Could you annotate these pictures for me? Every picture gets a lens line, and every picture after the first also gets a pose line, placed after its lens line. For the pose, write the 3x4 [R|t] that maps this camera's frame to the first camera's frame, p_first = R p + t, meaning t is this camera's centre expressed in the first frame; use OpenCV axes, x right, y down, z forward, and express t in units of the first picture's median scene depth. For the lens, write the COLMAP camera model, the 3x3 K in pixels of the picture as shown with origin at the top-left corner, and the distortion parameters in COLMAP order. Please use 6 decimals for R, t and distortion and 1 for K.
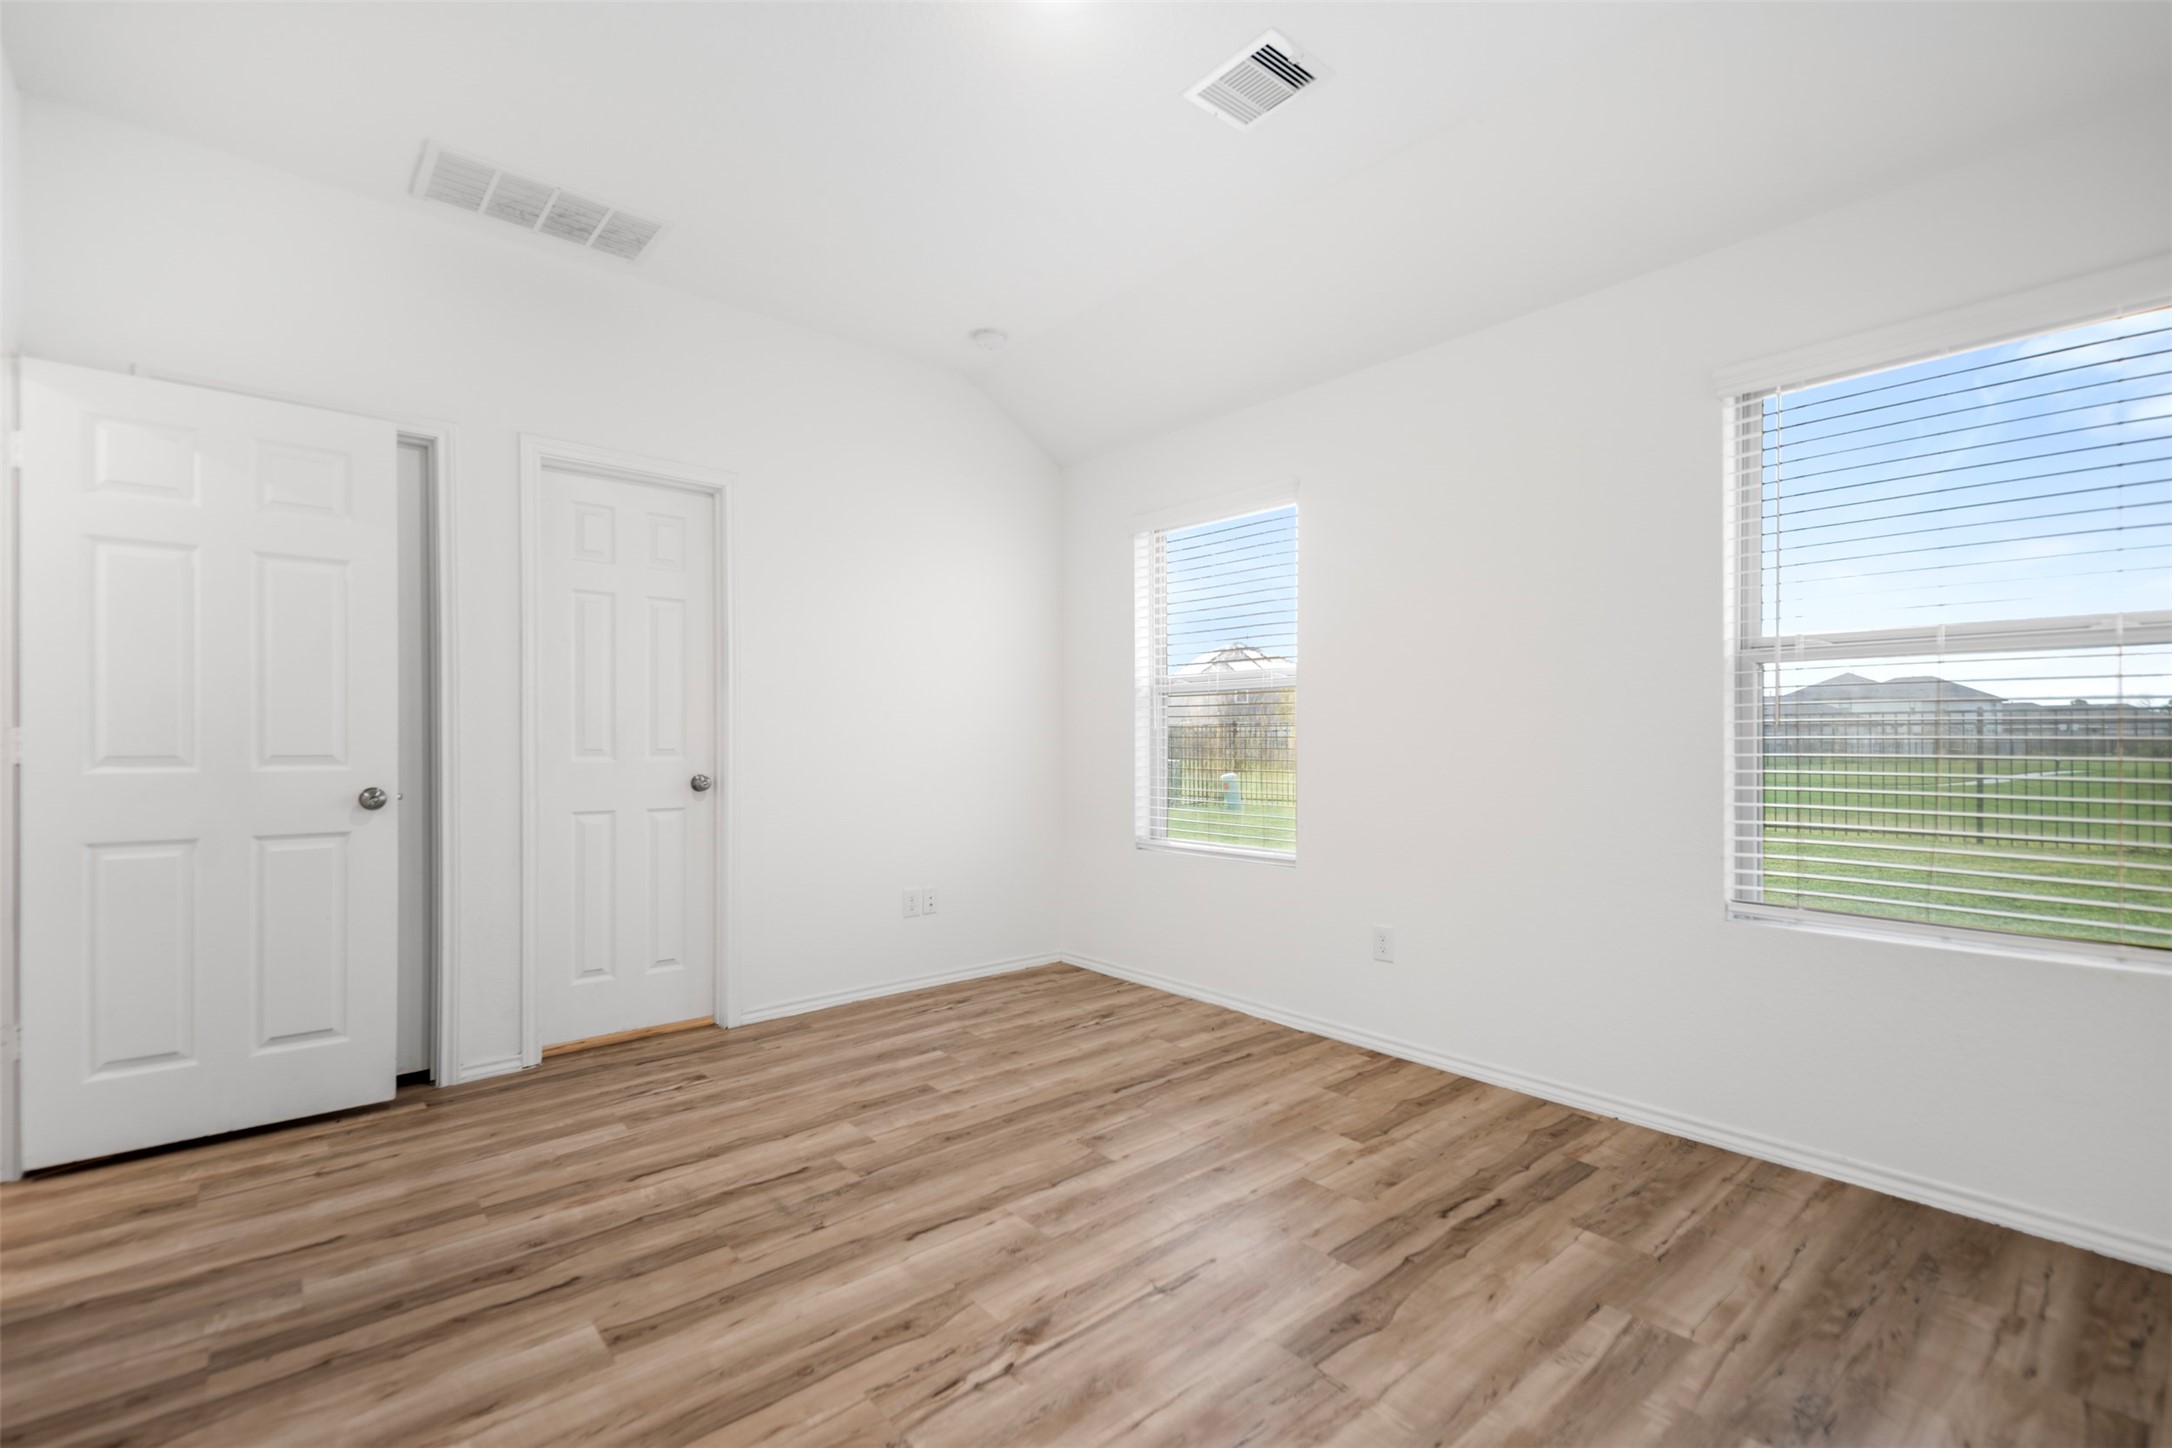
lens RADIAL K [[973.7, 0, 1095.1], [0, 973.7, 724.5], [0, 0, 1]] dist [0.013995, -0.002861]
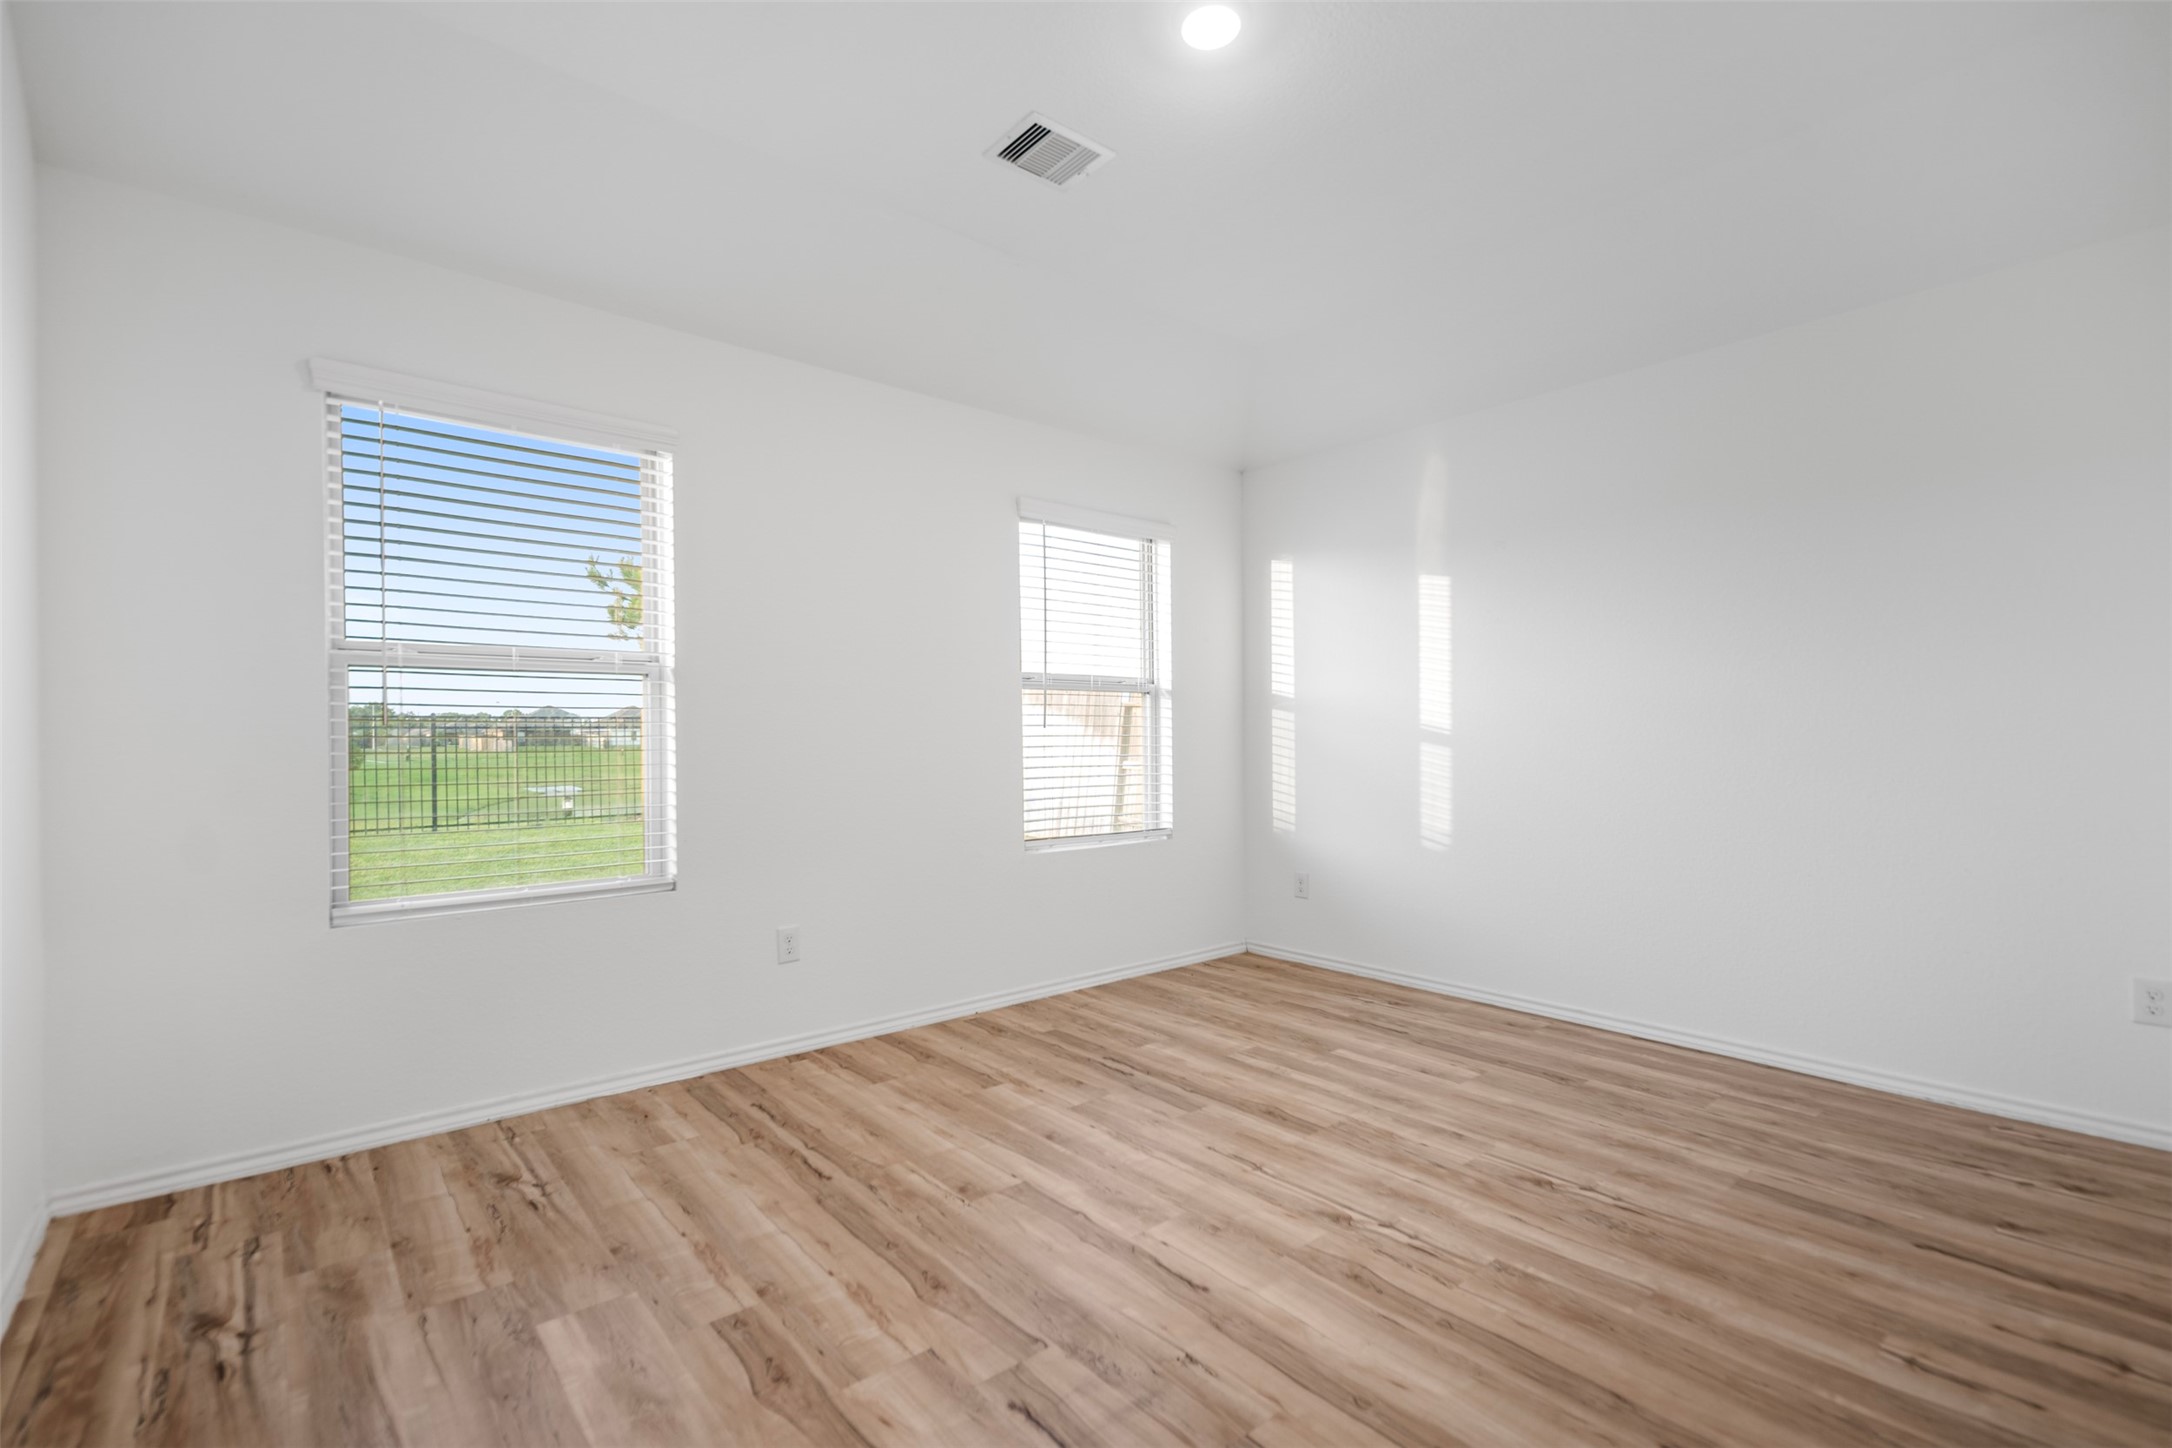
lens RADIAL K [[973.7, 0, 1068.9], [0, 973.7, 736.1], [0, 0, 1]] dist [0.013995, -0.002861]
pose [[0.012002, 0.002262, 0.999925, -0.829185], [-0.009446, 0.999953, -0.002149, 0.014454], [-0.999883, -0.009419, 0.012022, 0.848135]]
